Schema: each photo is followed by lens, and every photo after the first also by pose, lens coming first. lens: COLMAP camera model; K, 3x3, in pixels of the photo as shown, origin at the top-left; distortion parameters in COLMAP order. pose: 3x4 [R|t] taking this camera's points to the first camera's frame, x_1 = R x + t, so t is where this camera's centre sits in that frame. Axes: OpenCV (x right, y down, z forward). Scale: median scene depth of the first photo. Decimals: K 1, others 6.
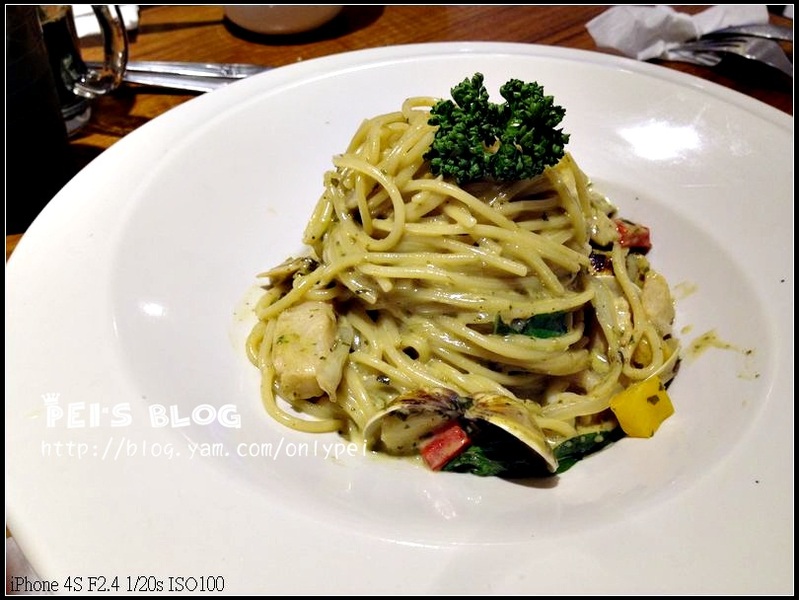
lens RADIAL K [[759.2, 0, 398.4], [0, 759.2, 290.7], [0, 0, 1]] dist [0.111253, -0.297422]
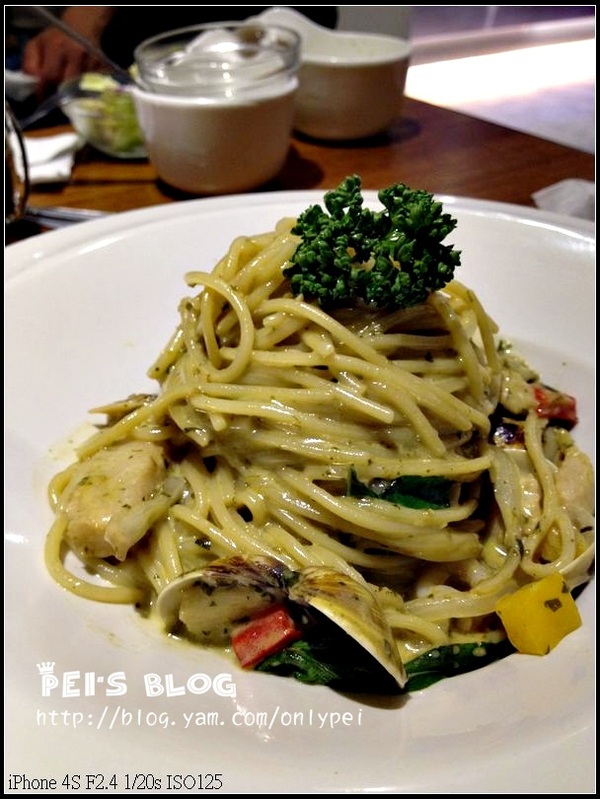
lens RADIAL K [[759.2, 0, 300.0], [0, 759.2, 399.5], [0, 0, 1]] dist [0.111253, -0.297422]
pose [[0.992290, 0.080097, -0.094576, 0.140310], [-0.092130, 0.987143, -0.130614, 0.064608], [0.082898, 0.138321, 0.986912, 0.214793]]
